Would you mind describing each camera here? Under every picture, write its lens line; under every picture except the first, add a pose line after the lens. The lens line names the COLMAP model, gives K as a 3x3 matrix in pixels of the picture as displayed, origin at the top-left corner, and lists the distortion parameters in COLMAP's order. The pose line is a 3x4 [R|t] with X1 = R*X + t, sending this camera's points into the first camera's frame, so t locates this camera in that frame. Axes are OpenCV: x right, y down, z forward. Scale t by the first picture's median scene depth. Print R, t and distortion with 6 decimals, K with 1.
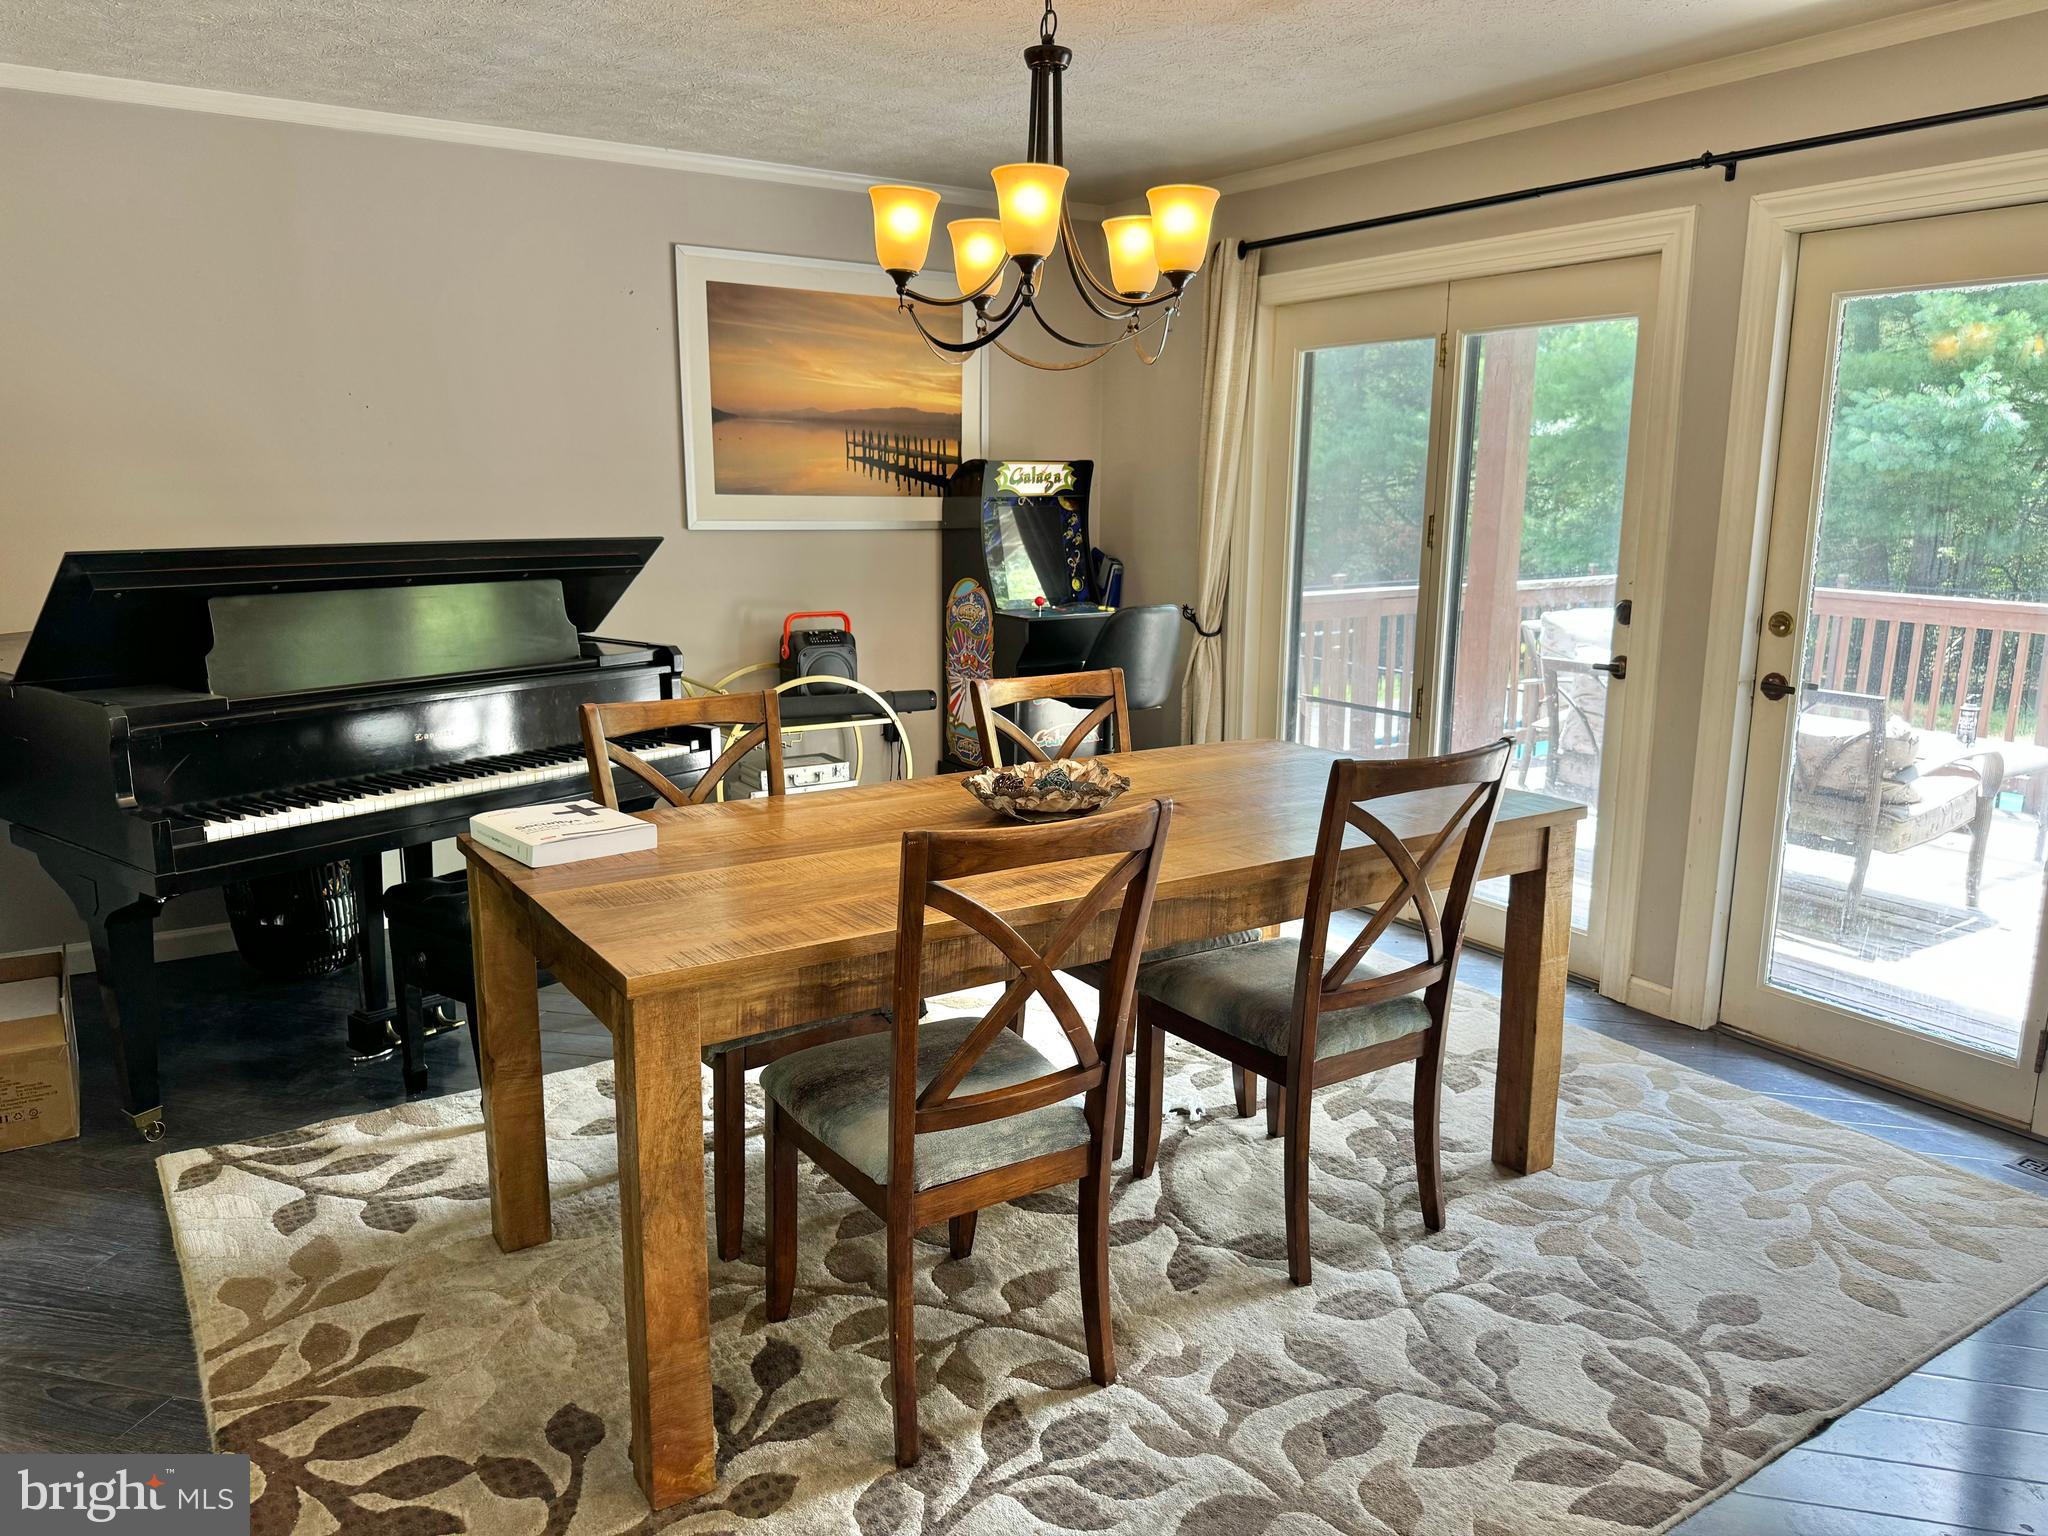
lens RADIAL K [[1432.7, 0, 1027.8], [0, 1432.7, 776.6], [0, 0, 1]] dist [0.122365, -0.187108]
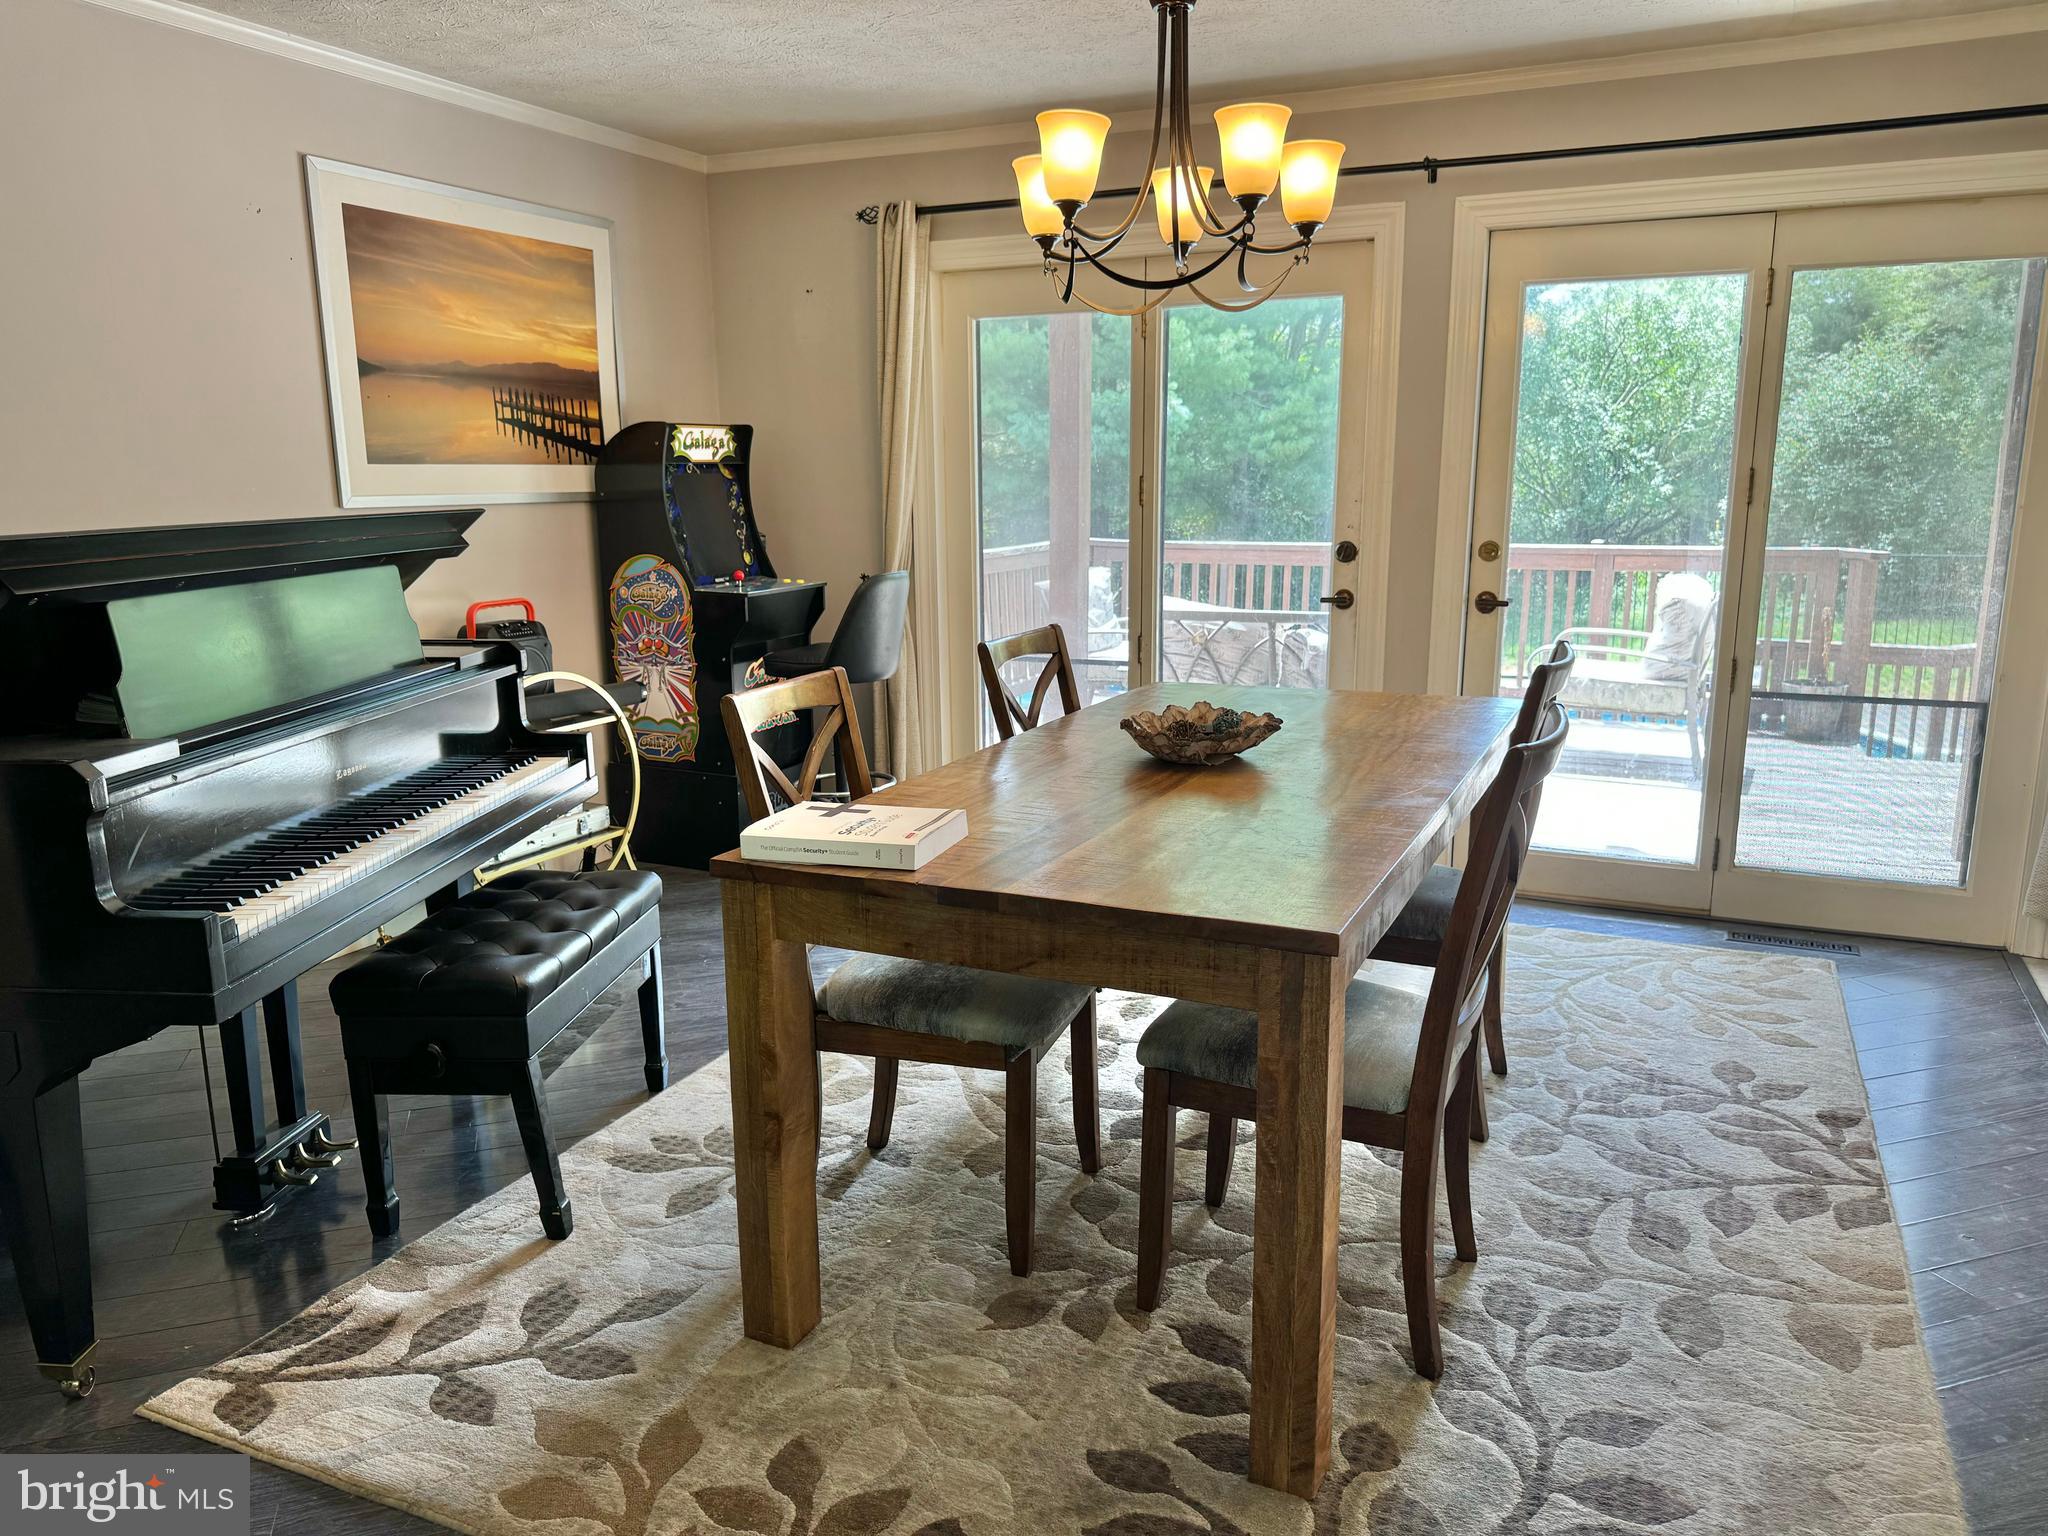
lens RADIAL K [[1432.7, 0, 1027.8], [0, 1432.7, 776.6], [0, 0, 1]] dist [0.122365, -0.187108]
pose [[0.849612, -0.124562, 0.512488, -0.458523], [0.120334, 0.991862, 0.041584, -0.013065], [-0.513497, 0.026339, 0.857687, 0.147508]]
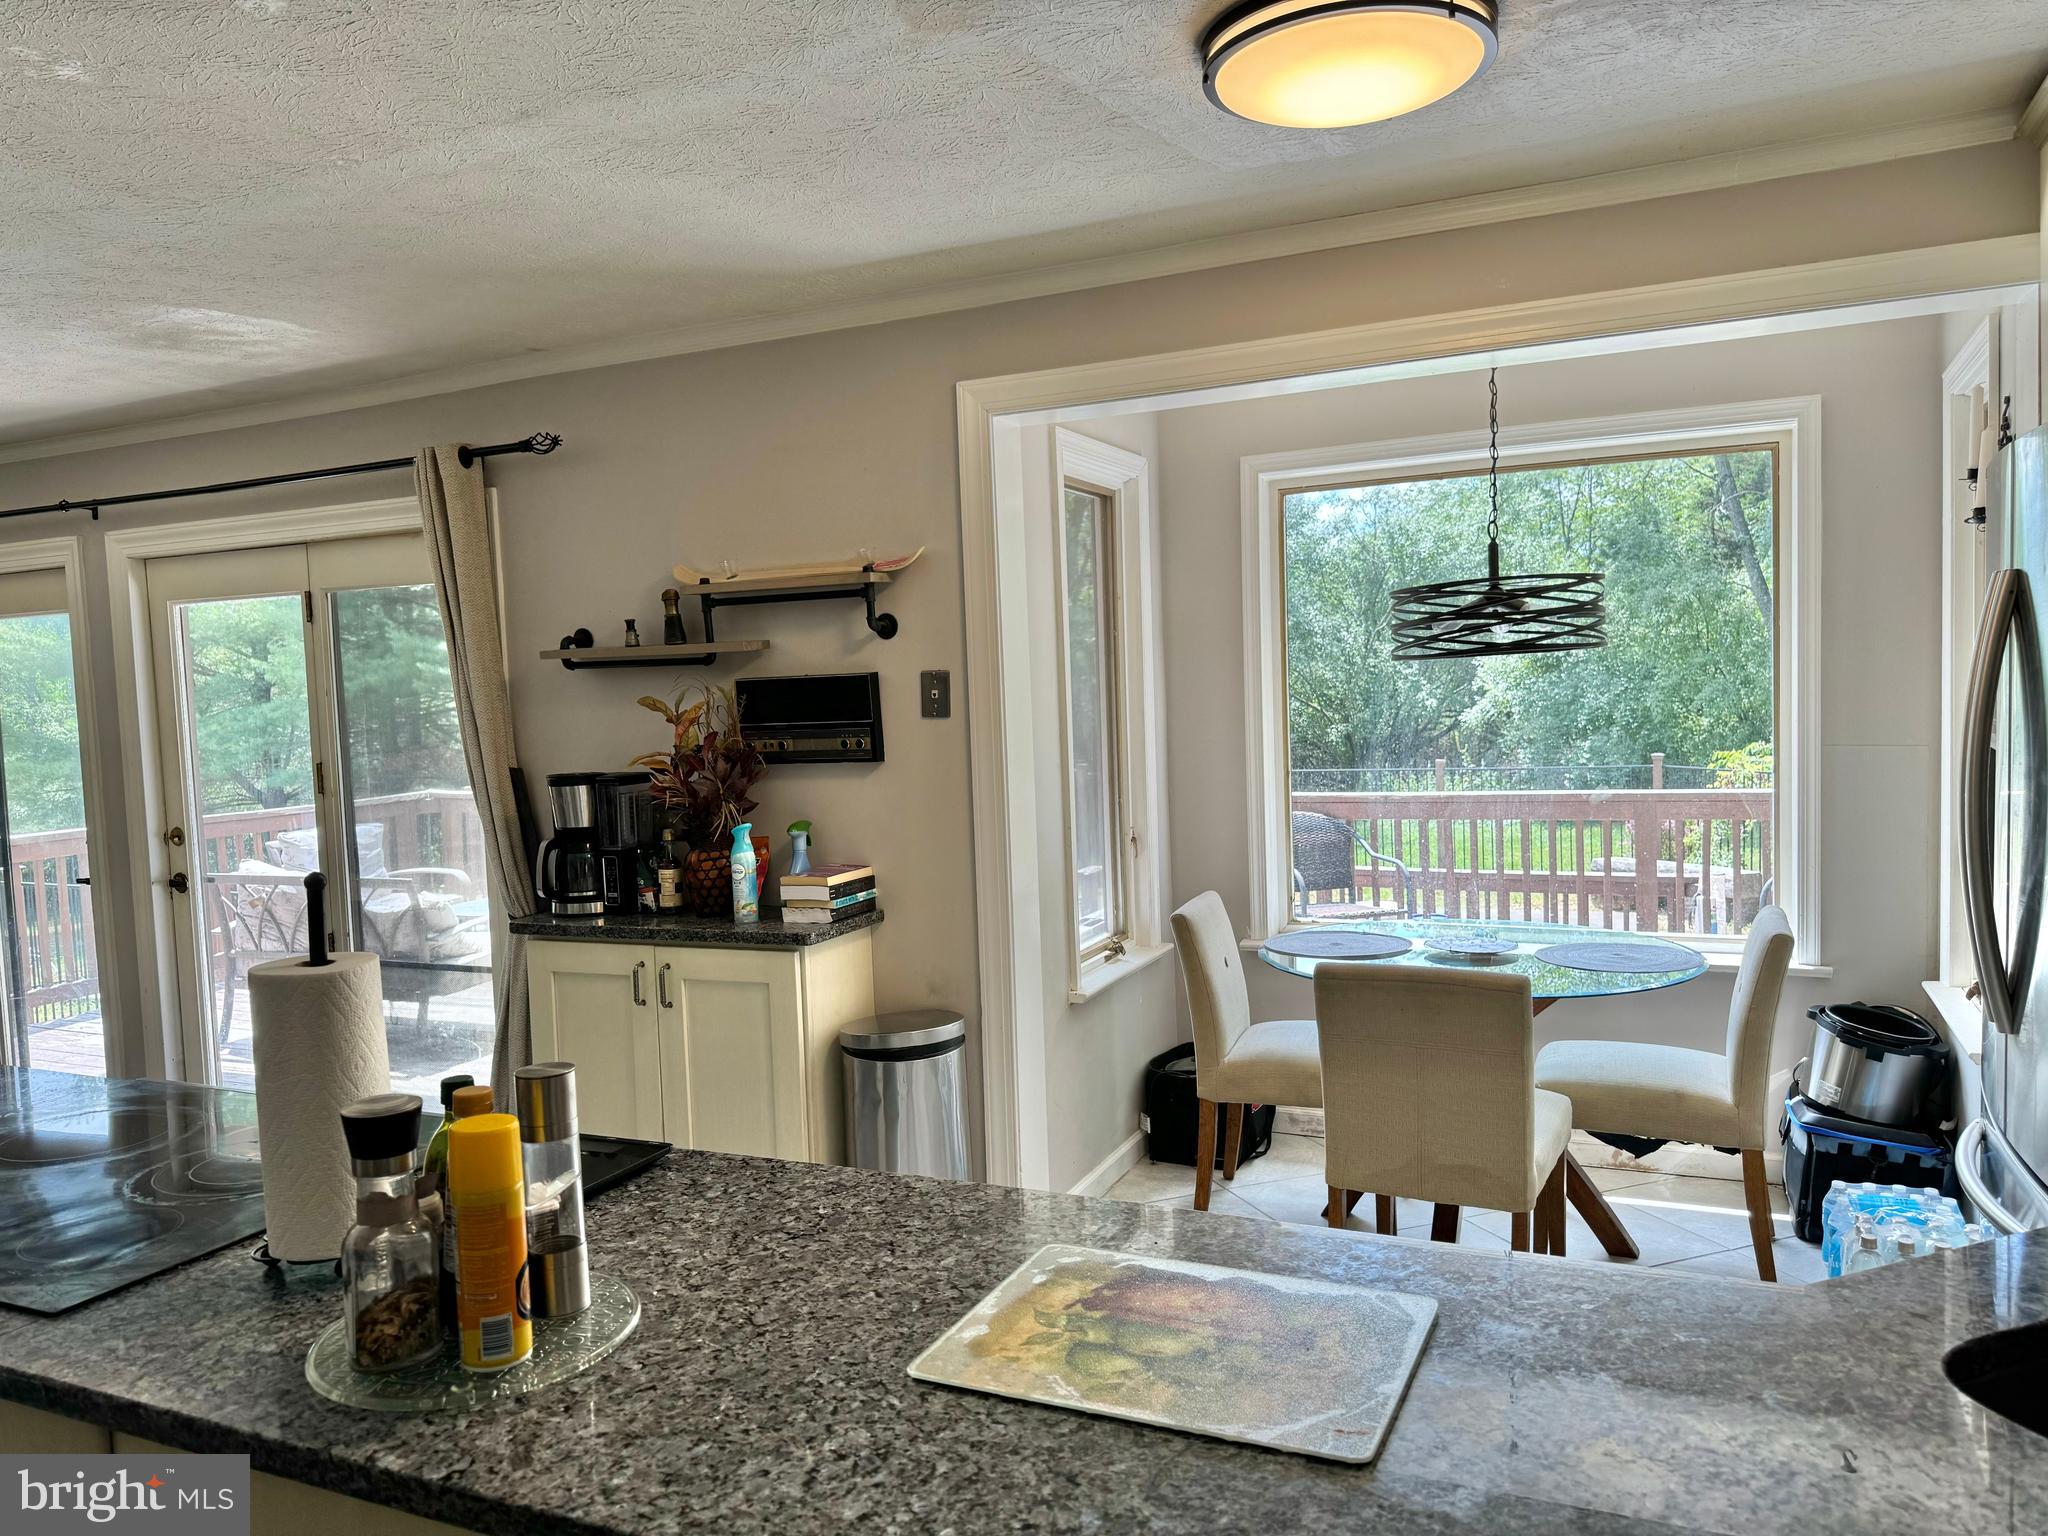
lens RADIAL K [[1432.7, 0, 1027.8], [0, 1432.7, 776.6], [0, 0, 1]] dist [0.122365, -0.187108]
pose [[0.847509, -0.073410, 0.525680, 0.465559], [0.149188, 0.983410, -0.103191, 0.095585], [-0.509383, 0.165880, 0.844401, -0.535288]]
